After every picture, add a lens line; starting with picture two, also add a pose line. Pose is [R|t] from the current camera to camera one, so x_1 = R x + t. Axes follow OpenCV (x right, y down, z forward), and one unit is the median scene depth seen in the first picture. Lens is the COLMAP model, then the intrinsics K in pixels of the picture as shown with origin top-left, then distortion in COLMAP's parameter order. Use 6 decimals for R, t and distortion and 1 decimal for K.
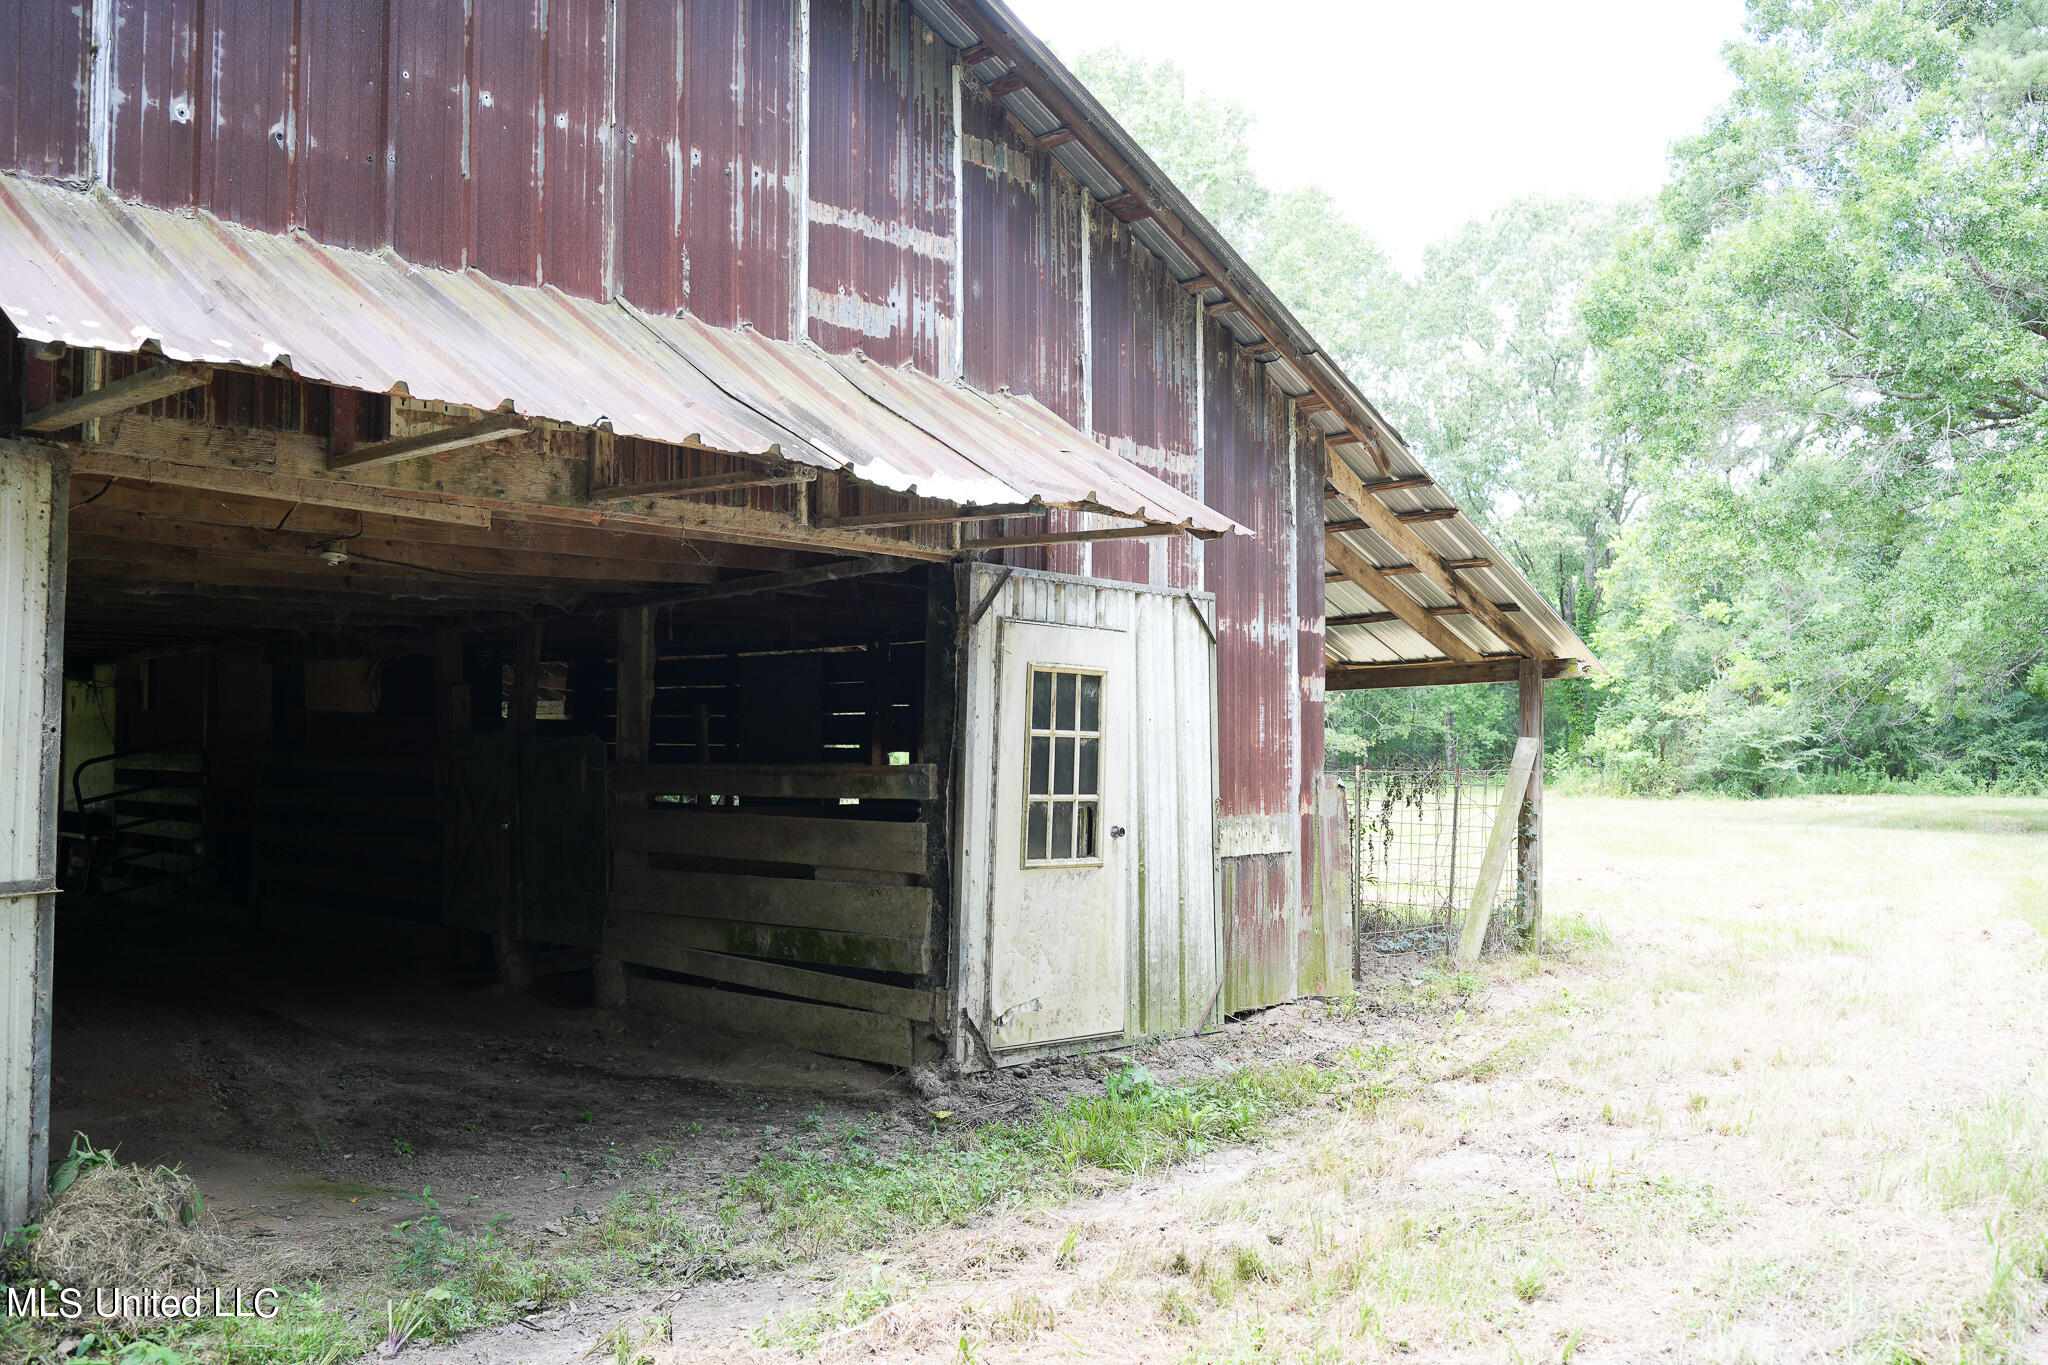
lens RADIAL K [[1655.1, 0, 1024.0], [0, 1655.1, 682.5], [0, 0, 1]] dist [-0.104801, 0.078922]
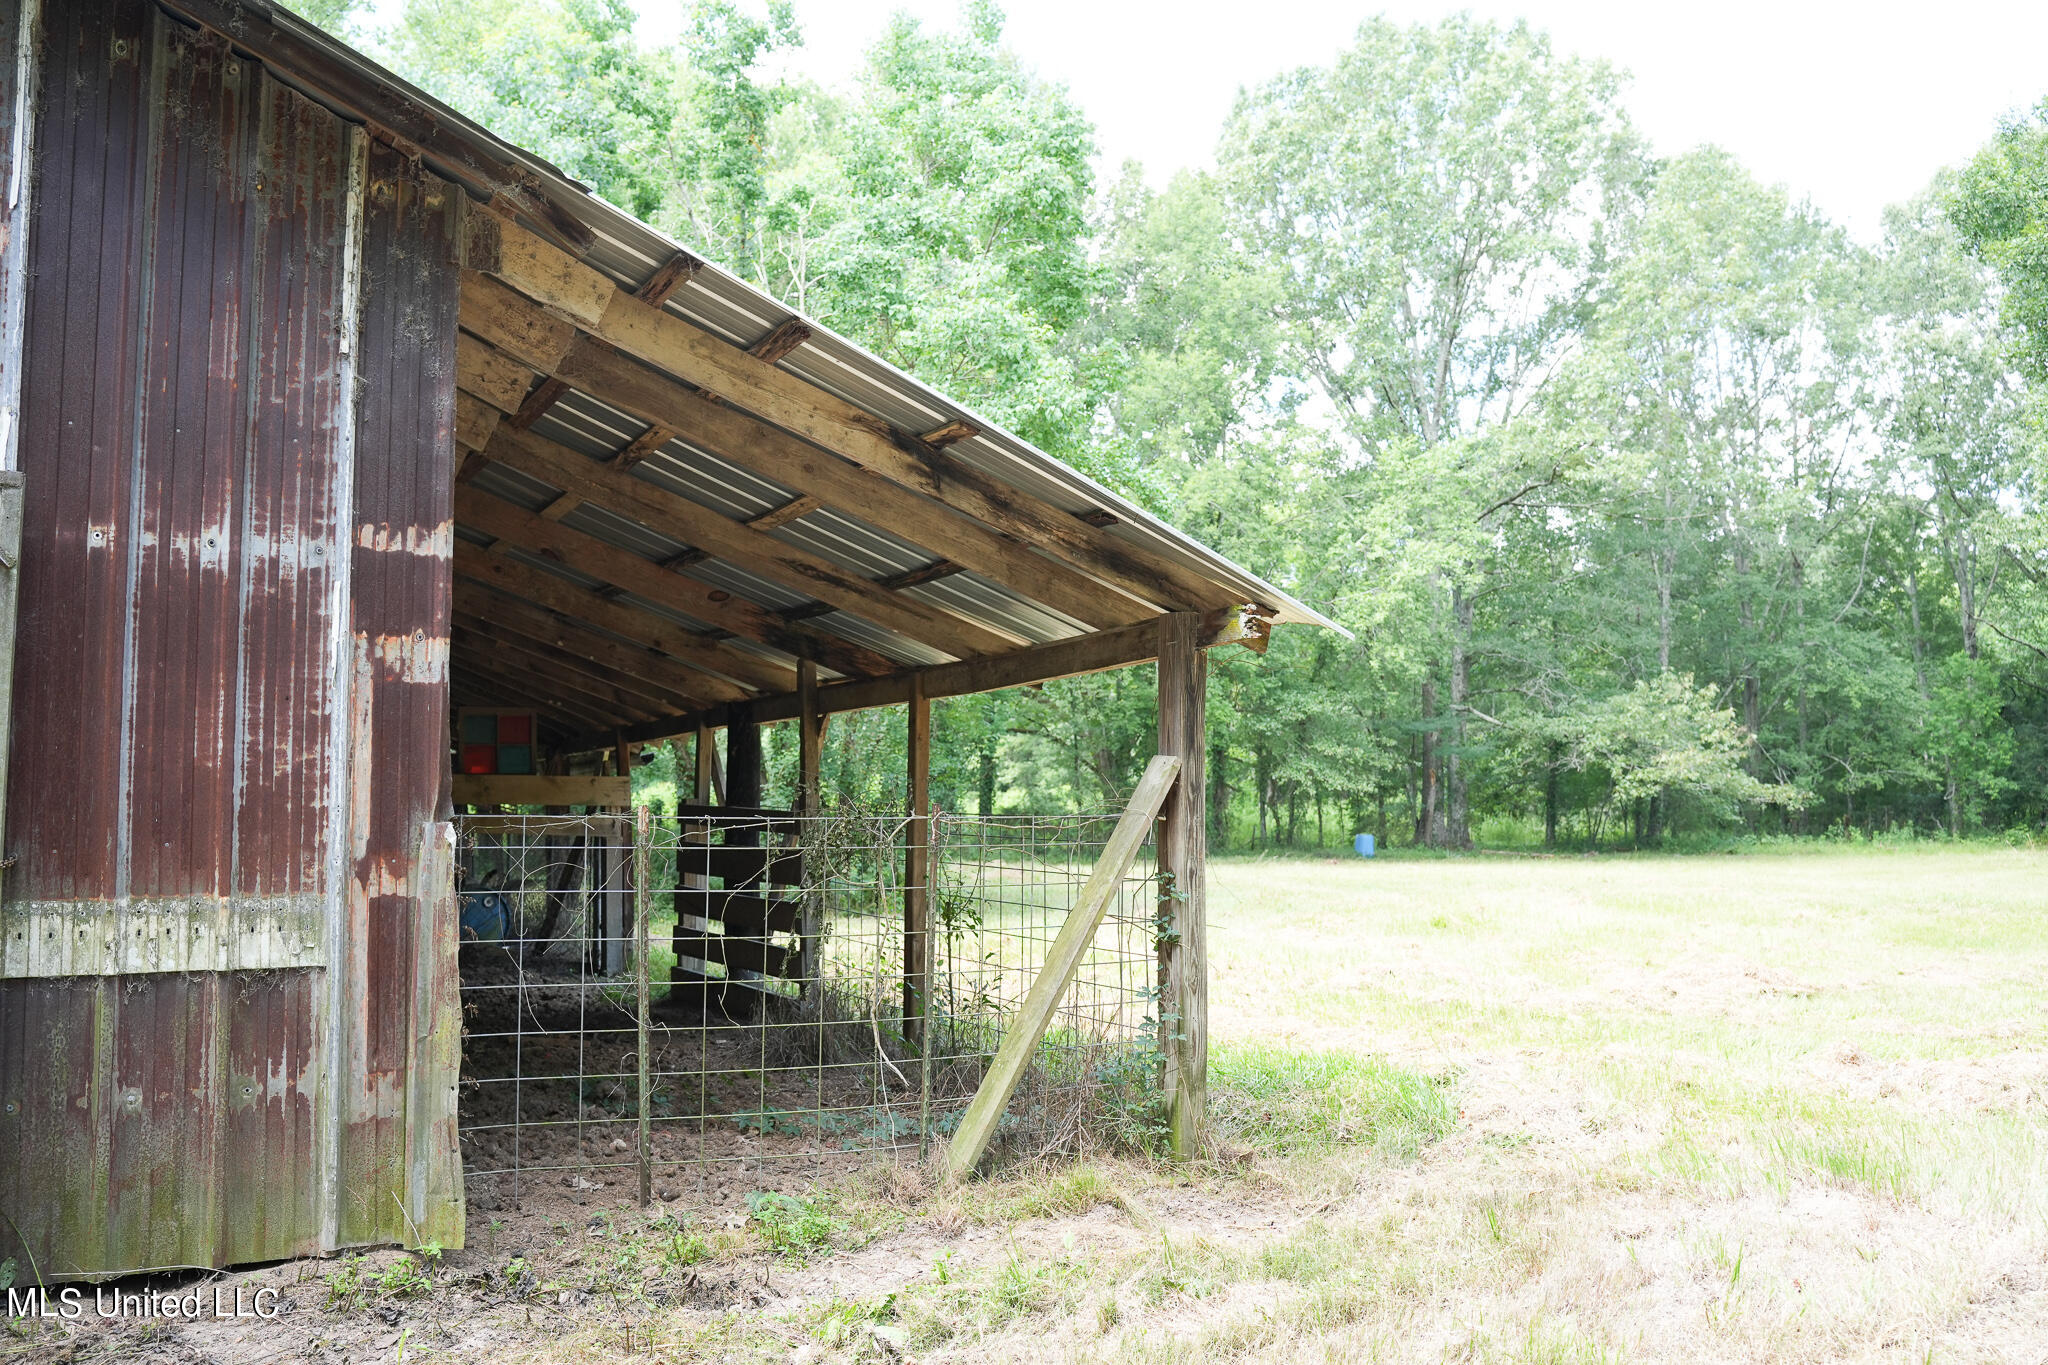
lens RADIAL K [[1648.2, 0, 1024.0], [0, 1648.2, 682.5], [0, 0, 1]] dist [-0.099017, 0.074244]
pose [[0.950126, -0.031543, -0.310266, 0.920599], [0.019770, 0.998963, -0.041017, 0.064395], [0.311238, 0.032838, 0.949764, 0.987861]]
